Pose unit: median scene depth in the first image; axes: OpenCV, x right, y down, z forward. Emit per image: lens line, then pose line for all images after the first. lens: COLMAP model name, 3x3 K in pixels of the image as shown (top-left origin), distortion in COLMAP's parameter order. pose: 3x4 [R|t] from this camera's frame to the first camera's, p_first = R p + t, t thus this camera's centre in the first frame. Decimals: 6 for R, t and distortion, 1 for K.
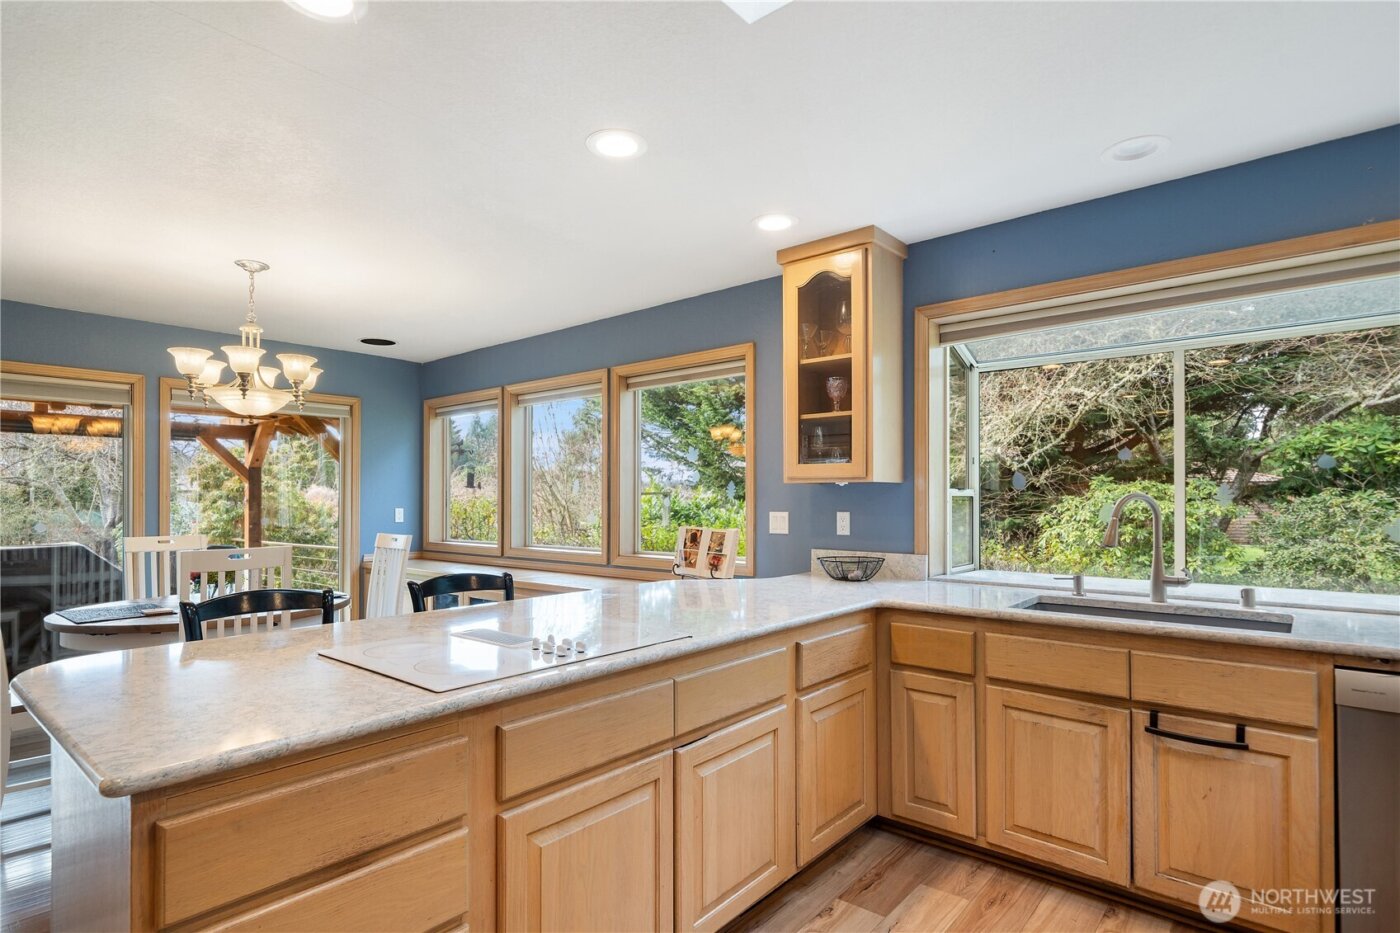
lens RADIAL K [[726.0, 0, 695.2], [0, 726.0, 494.1], [0, 0, 1]] dist [0.001688, -0.000525]
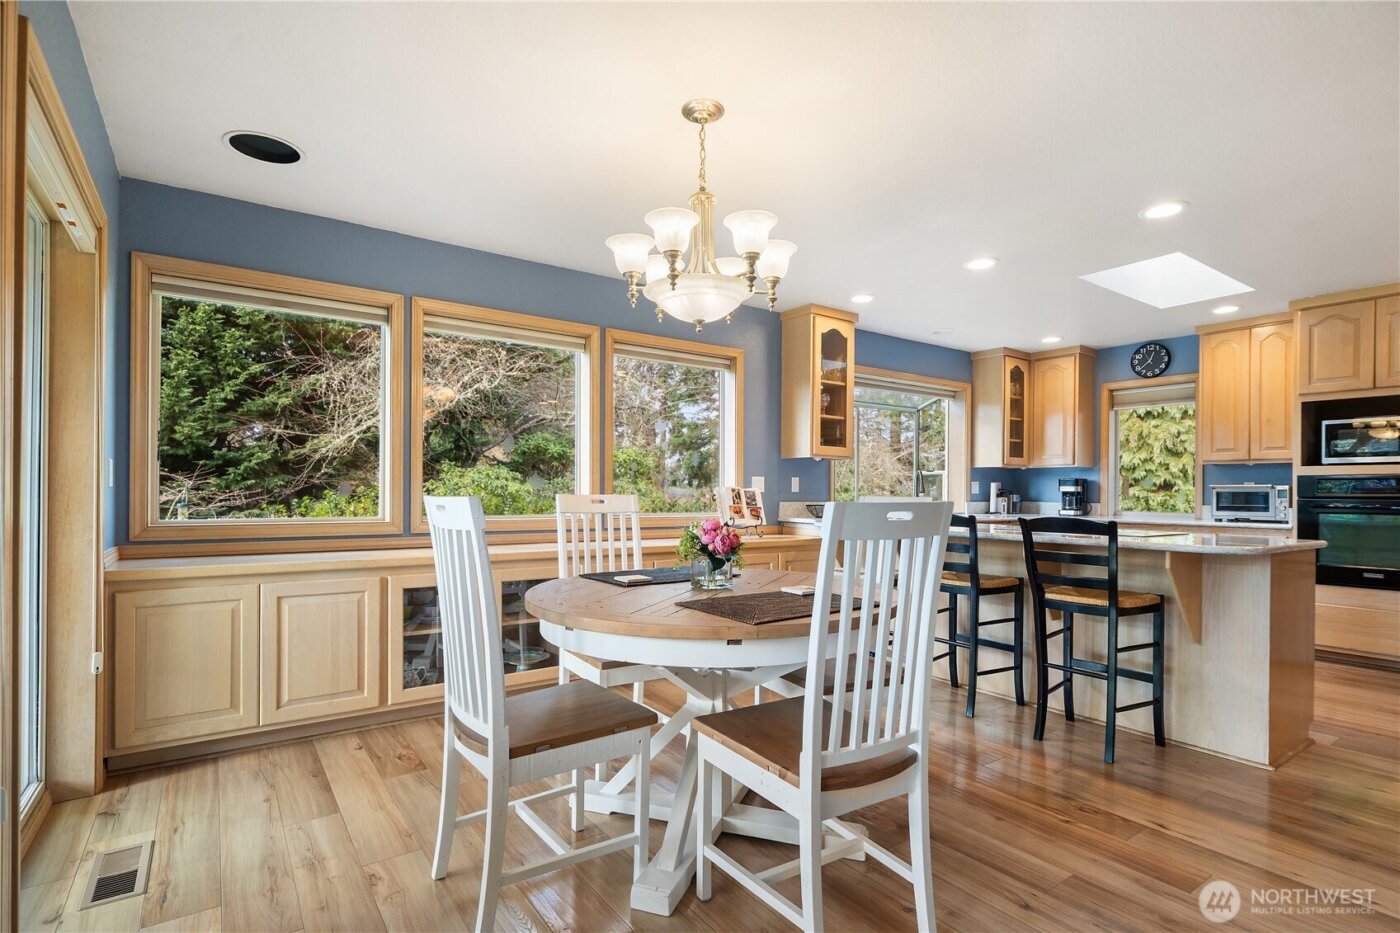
lens RADIAL K [[668.7, 0, 707.3], [0, 668.7, 488.8], [0, 0, 1]] dist [-0.000963, 0.000160]
pose [[0.247469, 0.006944, 0.968871, -1.707282], [-0.016558, 0.999859, -0.002937, 0.077830], [-0.968754, -0.015316, 0.247549, 1.139172]]
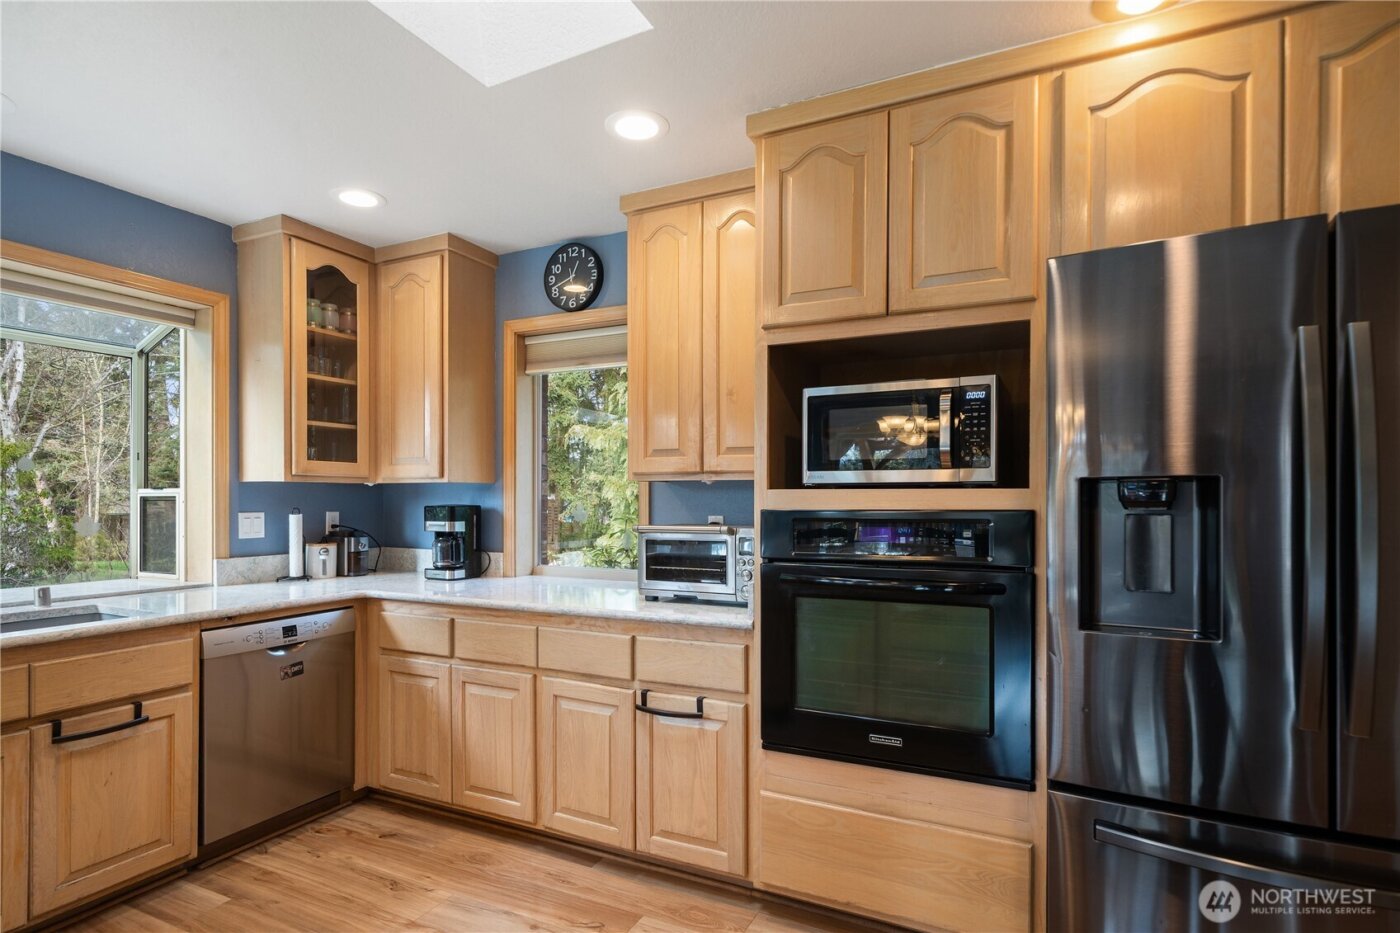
lens RADIAL K [[726.0, 0, 688.7], [0, 726.0, 504.5], [0, 0, 1]] dist [0.001688, -0.000525]
pose [[-0.241278, -0.002906, 0.970452, -0.418516], [-0.008562, 0.999963, 0.000866, 0.005104], [-0.970418, -0.008100, -0.241294, 0.354936]]
